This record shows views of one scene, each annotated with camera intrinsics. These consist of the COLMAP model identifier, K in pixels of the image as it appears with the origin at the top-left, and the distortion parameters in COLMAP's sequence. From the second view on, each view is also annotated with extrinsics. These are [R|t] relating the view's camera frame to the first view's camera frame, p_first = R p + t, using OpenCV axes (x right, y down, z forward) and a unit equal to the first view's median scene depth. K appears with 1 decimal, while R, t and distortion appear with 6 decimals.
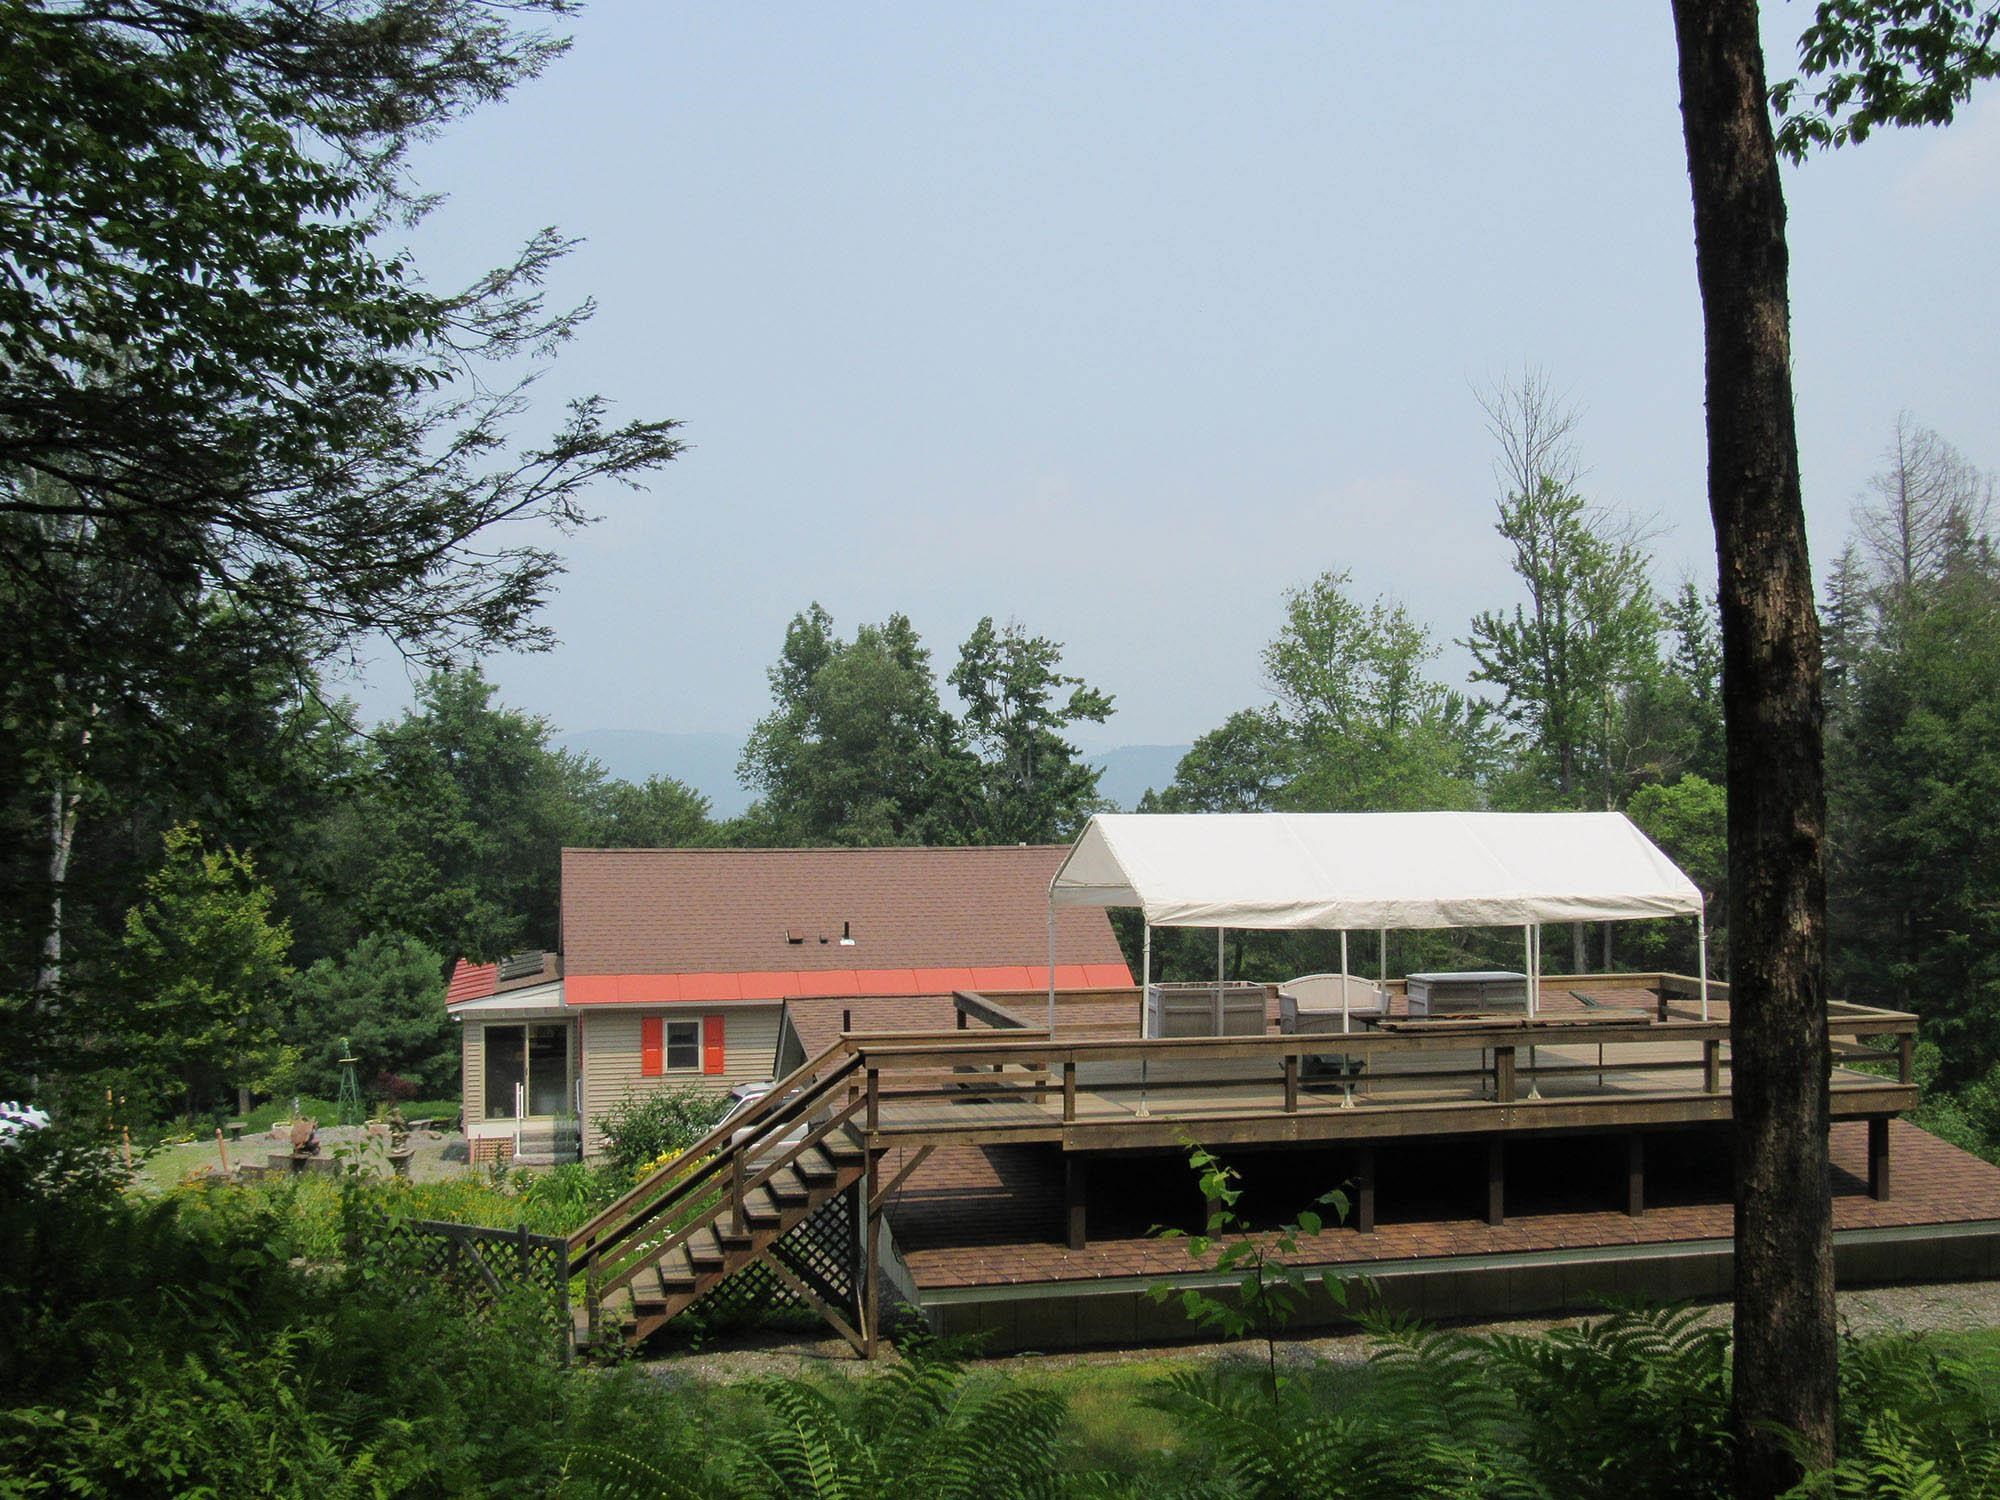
lens RADIAL K [[2030.7, 0, 977.8], [0, 2030.7, 783.5], [0, 0, 1]] dist [-0.061223, 0.000000]
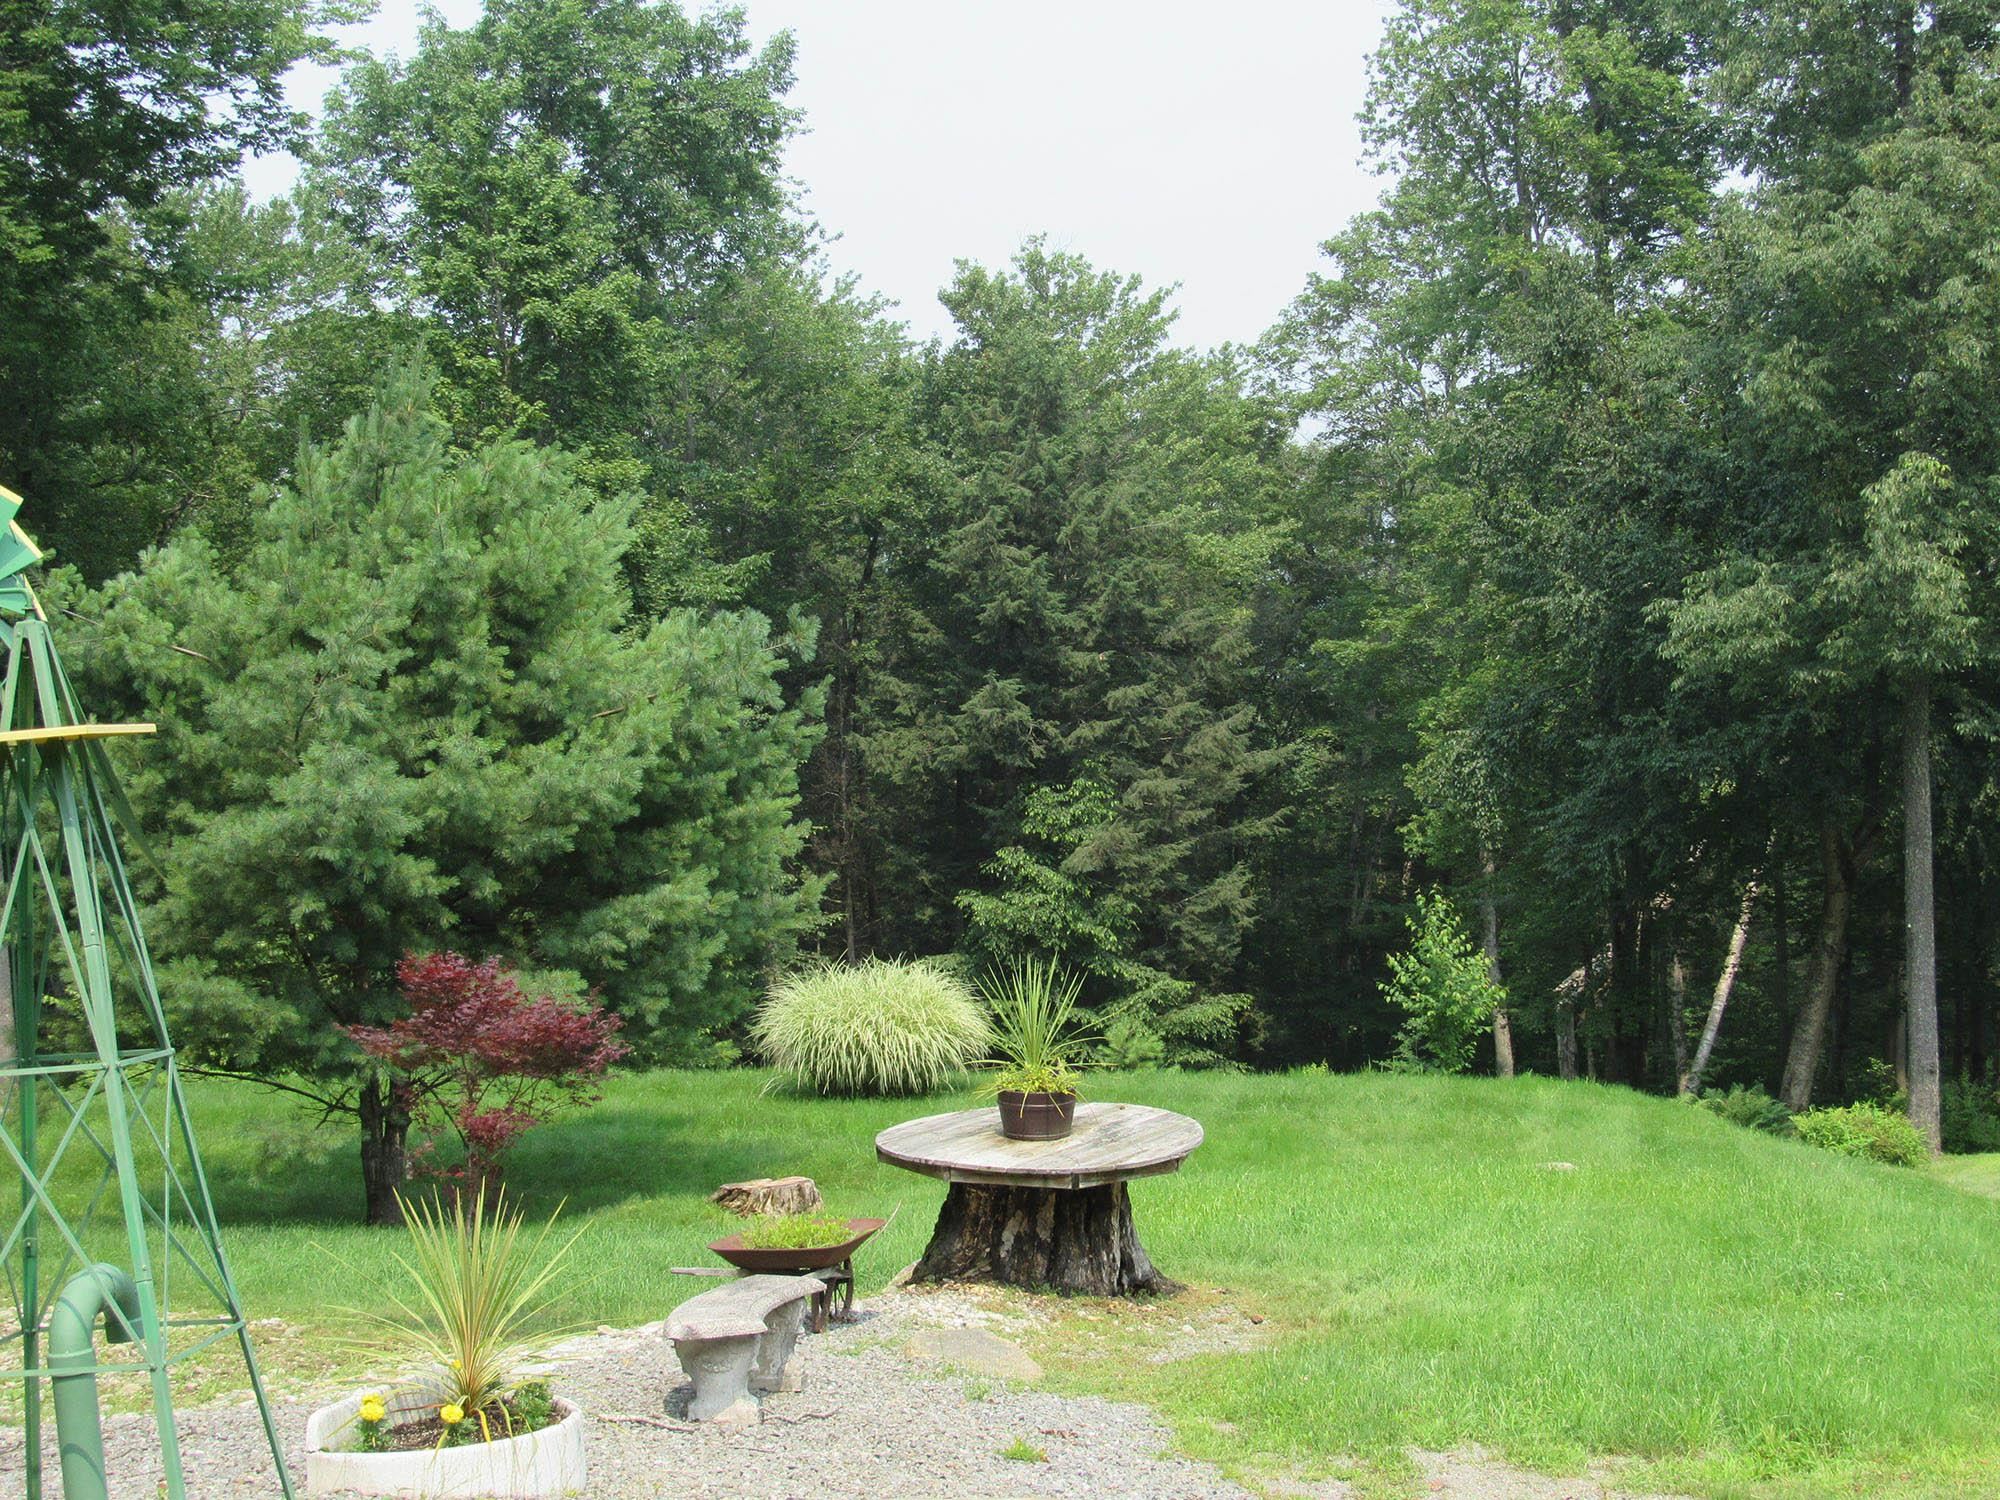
lens RADIAL K [[2969.5, 0, 997.1], [0, 2969.5, 745.3], [0, 0, 1]] dist [-0.119472, 0.000000]
pose [[0.996297, -0.025347, -0.082151, -0.163872], [0.030470, 0.997628, 0.061720, 0.080920], [0.080392, -0.063994, 0.994707, 0.548187]]
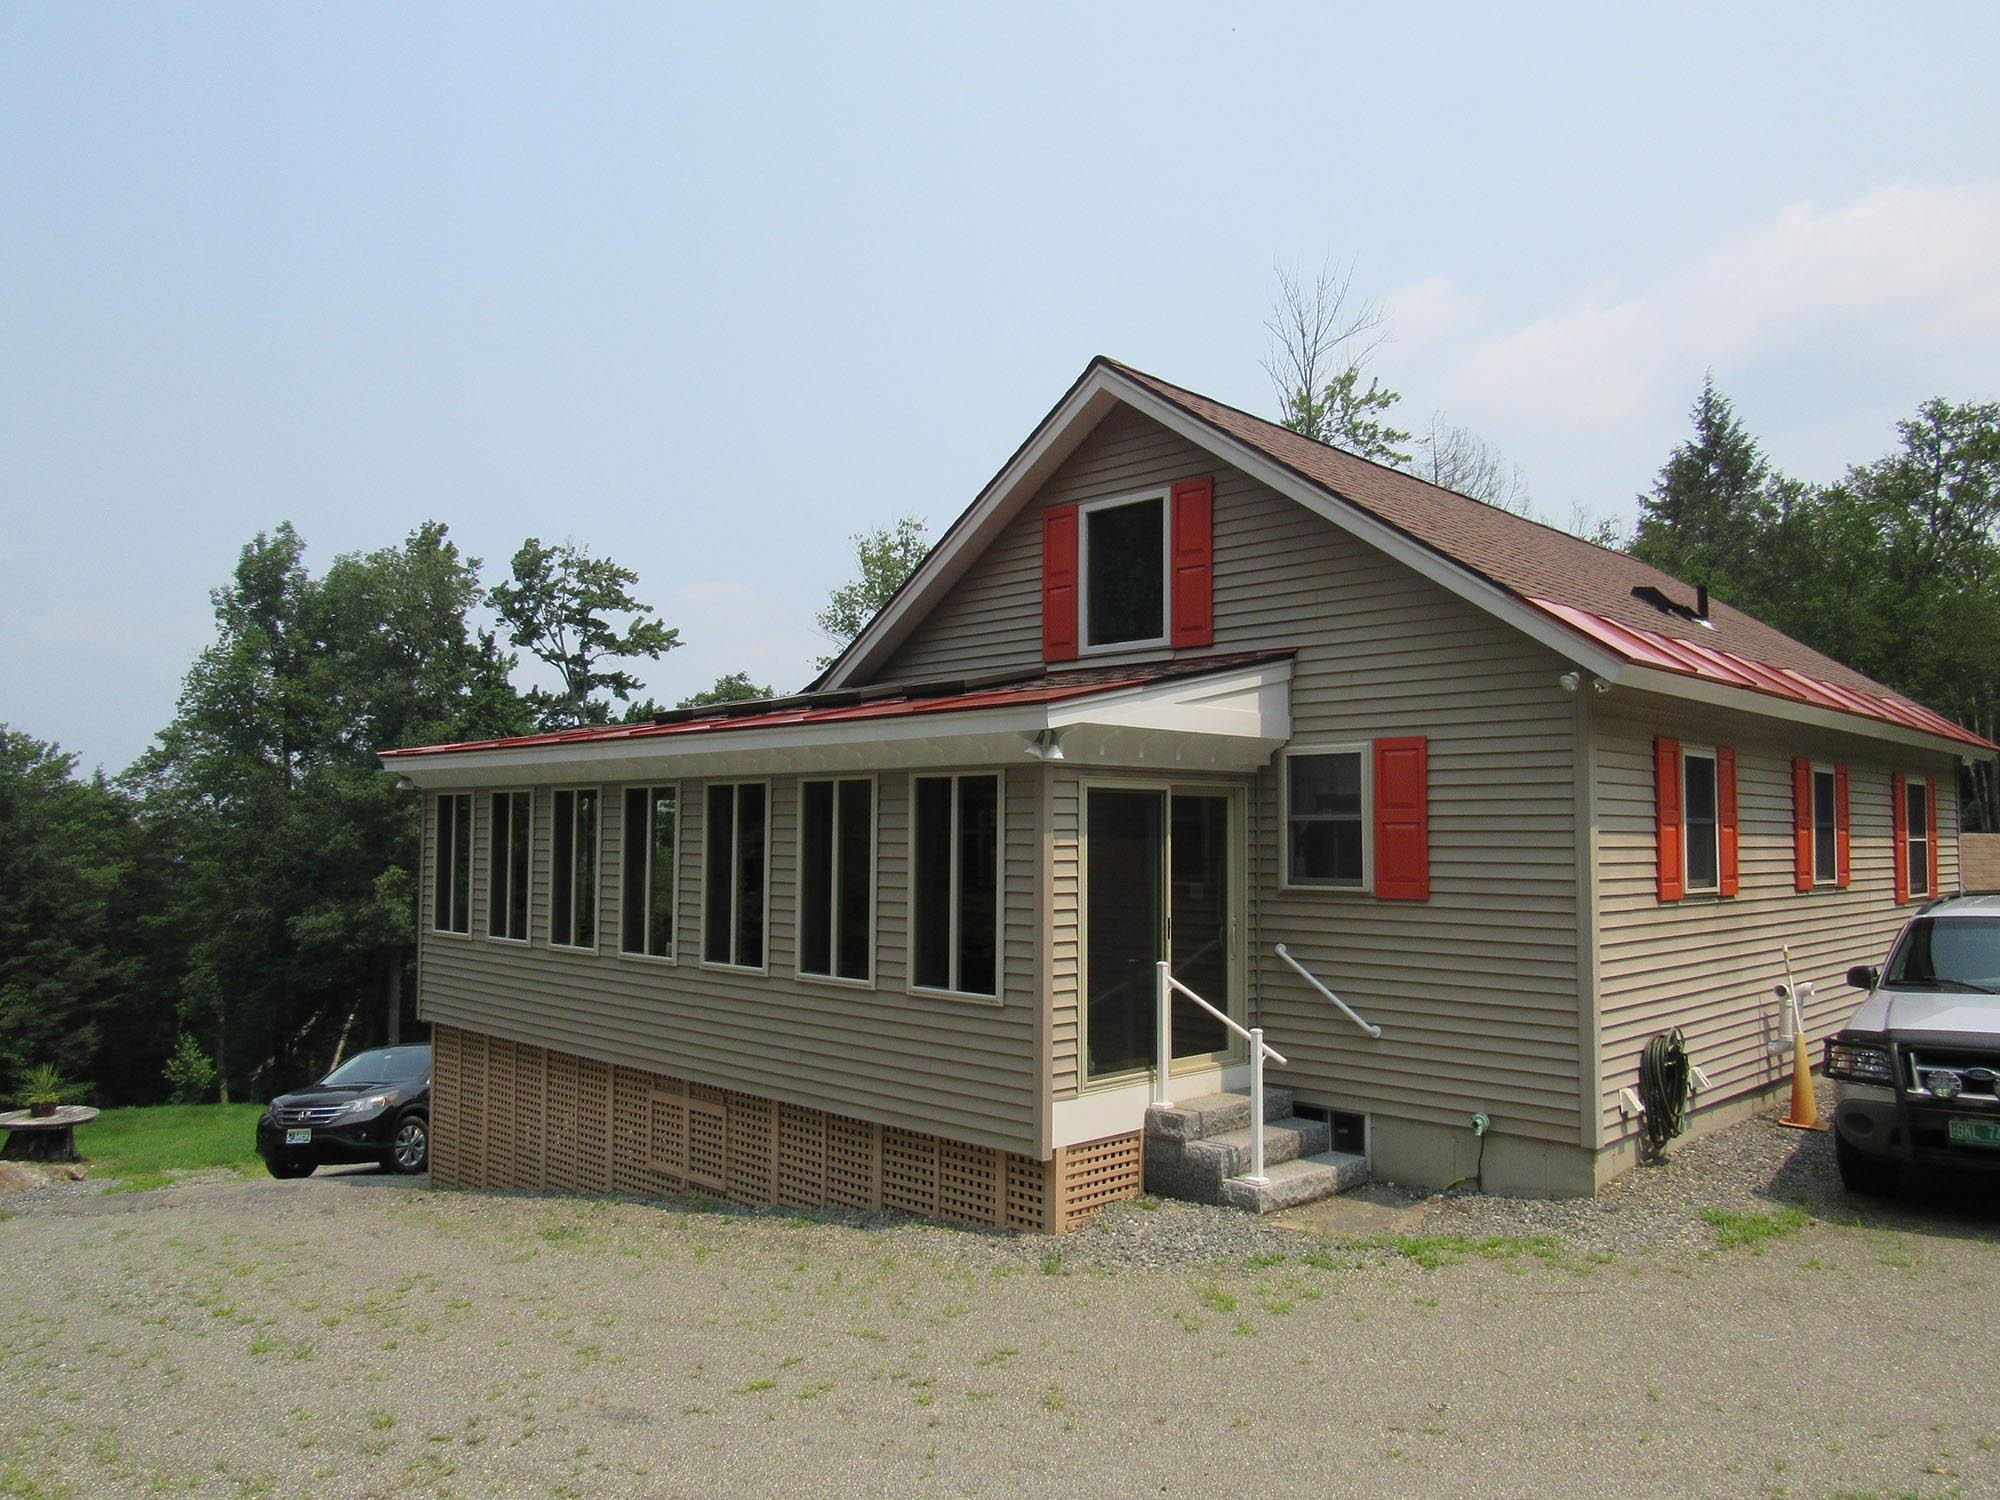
lens RADIAL K [[1424.2, 0, 996.1], [0, 1424.2, 740.4], [0, 0, 1]] dist [-0.029214, 0.005476]
pose [[0.841200, 0.042367, 0.539062, -0.170905], [-0.004149, 0.997402, -0.071914, 0.058344], [-0.540709, 0.058257, 0.839190, 0.370816]]
